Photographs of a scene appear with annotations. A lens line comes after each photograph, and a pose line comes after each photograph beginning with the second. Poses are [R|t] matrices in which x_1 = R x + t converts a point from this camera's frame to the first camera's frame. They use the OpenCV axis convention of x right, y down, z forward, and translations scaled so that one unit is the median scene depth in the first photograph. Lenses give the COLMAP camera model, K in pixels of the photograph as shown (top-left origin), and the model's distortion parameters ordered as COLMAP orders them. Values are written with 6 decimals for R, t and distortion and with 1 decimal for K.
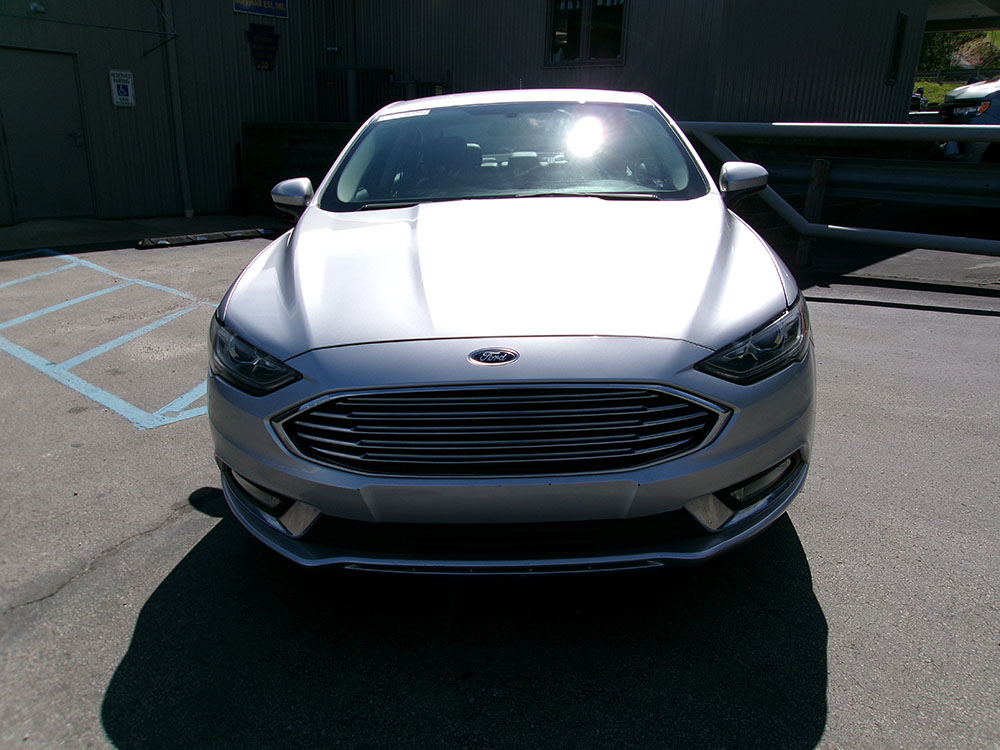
lens RADIAL K [[777.8, 0, 506.7], [0, 777.8, 376.0], [0, 0, 1]] dist [-0.031642, 0.052754]
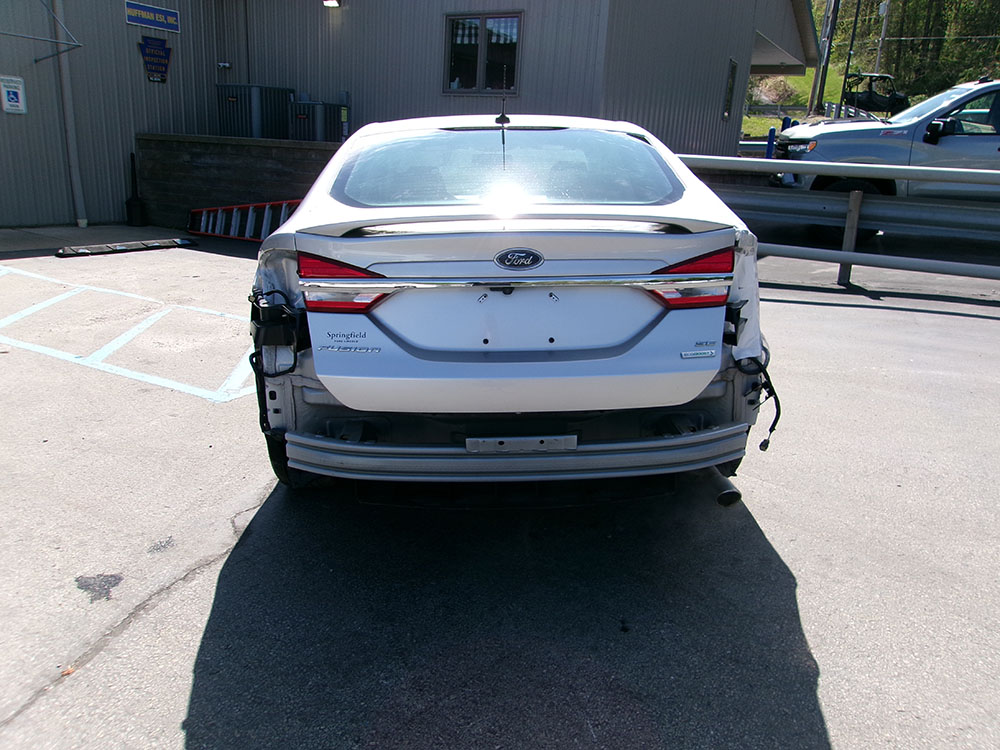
lens RADIAL K [[777.8, 0, 503.3], [0, 777.8, 381.5], [0, 0, 1]] dist [-0.031642, 0.052754]
pose [[0.979144, -0.029051, 0.201078, -0.095867], [0.031399, 0.999471, -0.008494, 0.020397], [-0.200724, 0.014630, 0.979538, -0.085227]]
